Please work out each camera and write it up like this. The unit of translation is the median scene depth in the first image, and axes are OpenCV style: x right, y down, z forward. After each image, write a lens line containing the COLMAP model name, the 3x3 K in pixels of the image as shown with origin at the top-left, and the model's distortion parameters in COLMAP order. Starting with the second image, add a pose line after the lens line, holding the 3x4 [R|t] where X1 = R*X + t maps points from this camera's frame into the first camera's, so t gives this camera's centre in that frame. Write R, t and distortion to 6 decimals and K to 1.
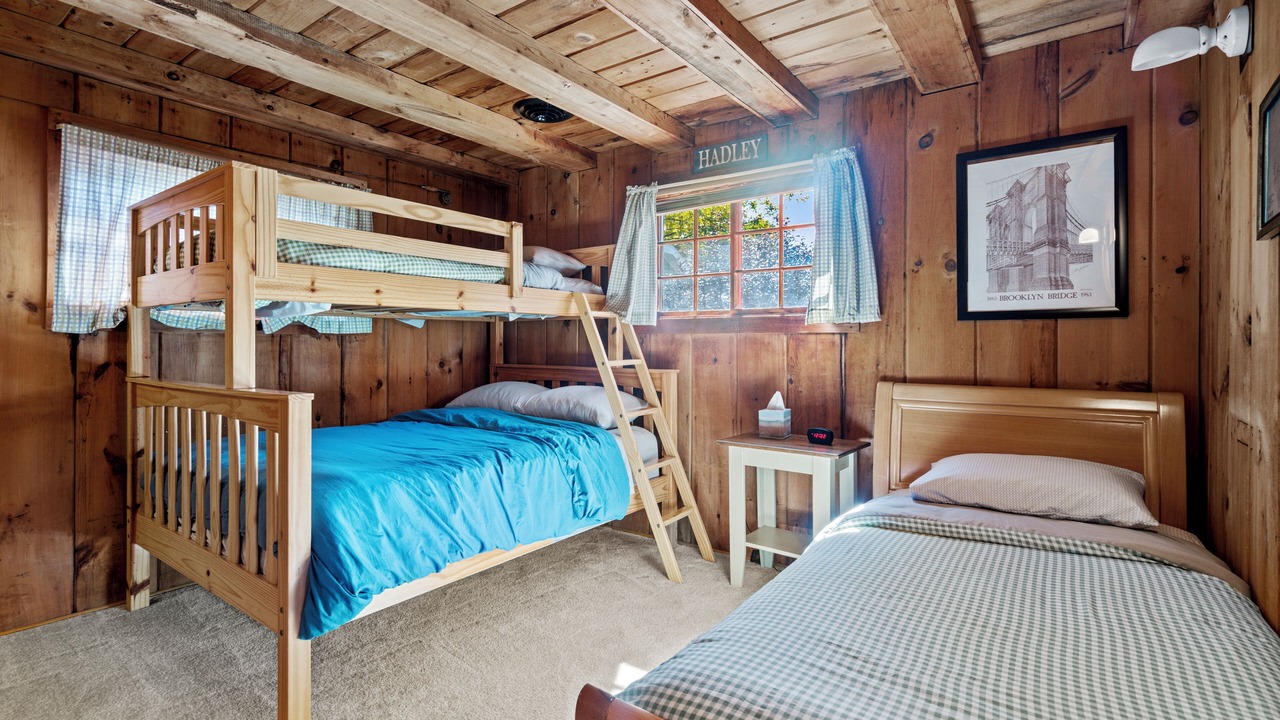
lens RADIAL K [[594.0, 0, 639.8], [0, 594.0, 351.2], [0, 0, 1]] dist [-0.001701, 0.000328]
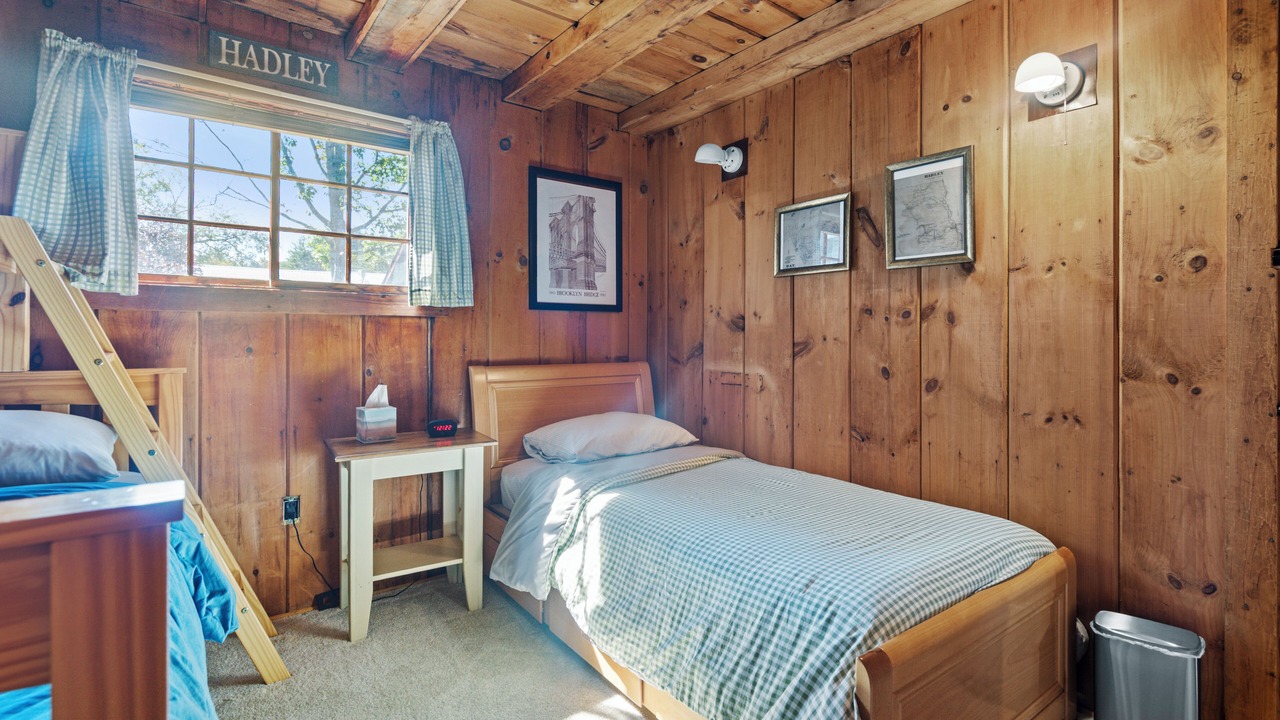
lens RADIAL K [[594.0, 0, 639.4], [0, 594.0, 335.6], [0, 0, 1]] dist [-0.001701, 0.000328]
pose [[0.289102, -0.001149, 0.957298, -0.510780], [0.006456, 0.999979, -0.000750, 0.001923], [-0.957276, 0.006397, 0.289104, 0.461039]]
